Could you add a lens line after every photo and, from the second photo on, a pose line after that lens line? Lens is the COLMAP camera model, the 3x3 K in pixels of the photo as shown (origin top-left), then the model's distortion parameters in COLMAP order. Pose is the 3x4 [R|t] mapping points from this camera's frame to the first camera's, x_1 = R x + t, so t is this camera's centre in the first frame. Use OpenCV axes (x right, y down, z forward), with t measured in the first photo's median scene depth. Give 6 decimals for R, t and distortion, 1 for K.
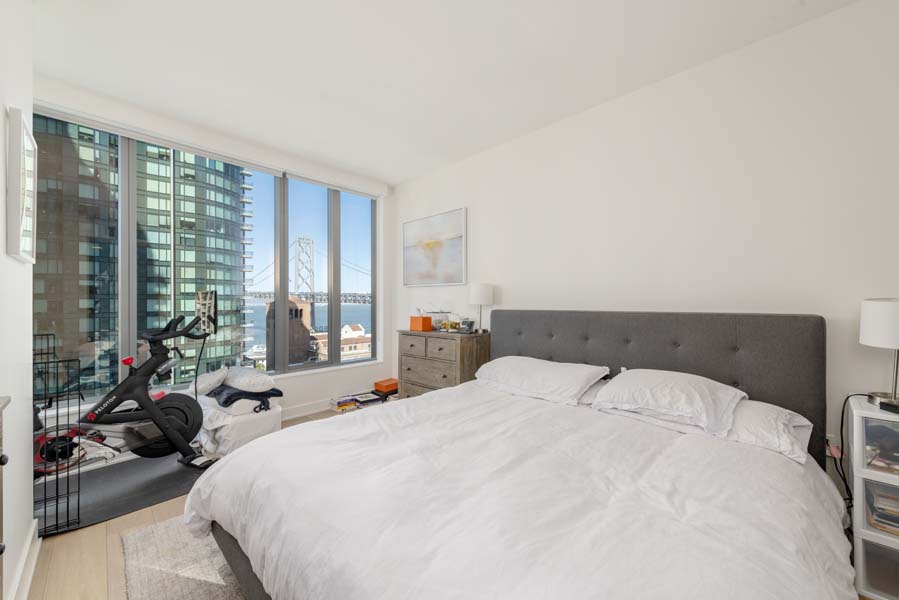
lens RADIAL K [[357.8, 0, 450.0], [0, 357.8, 303.9], [0, 0, 1]] dist [0.007300, -0.000067]
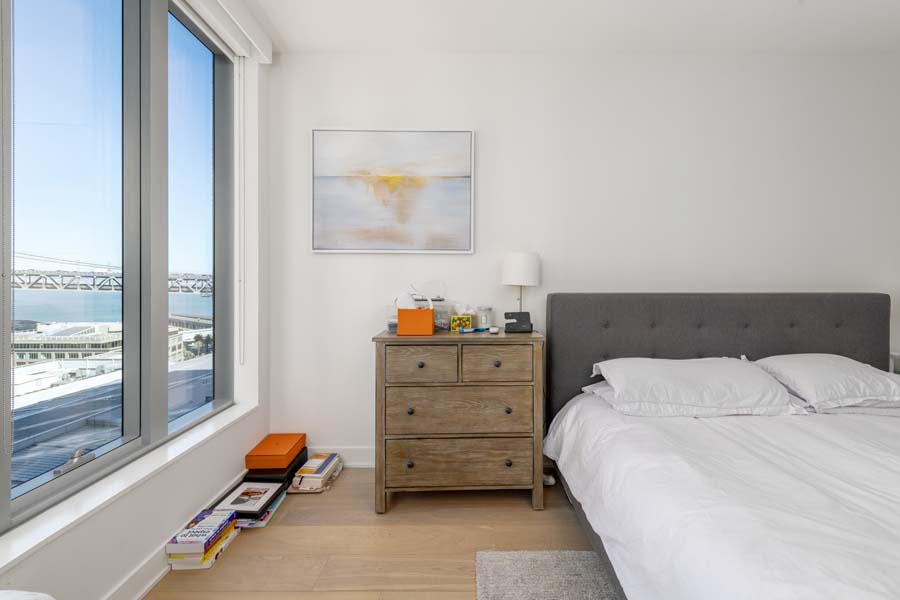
lens RADIAL K [[358.2, 0, 455.6], [0, 358.2, 287.0], [0, 0, 1]] dist [0.007300, -0.000067]
pose [[0.690333, -0.005436, 0.723471, -0.513812], [0.002177, 0.999983, 0.005435, 0.000049], [-0.723488, -0.002177, 0.690333, 0.693593]]
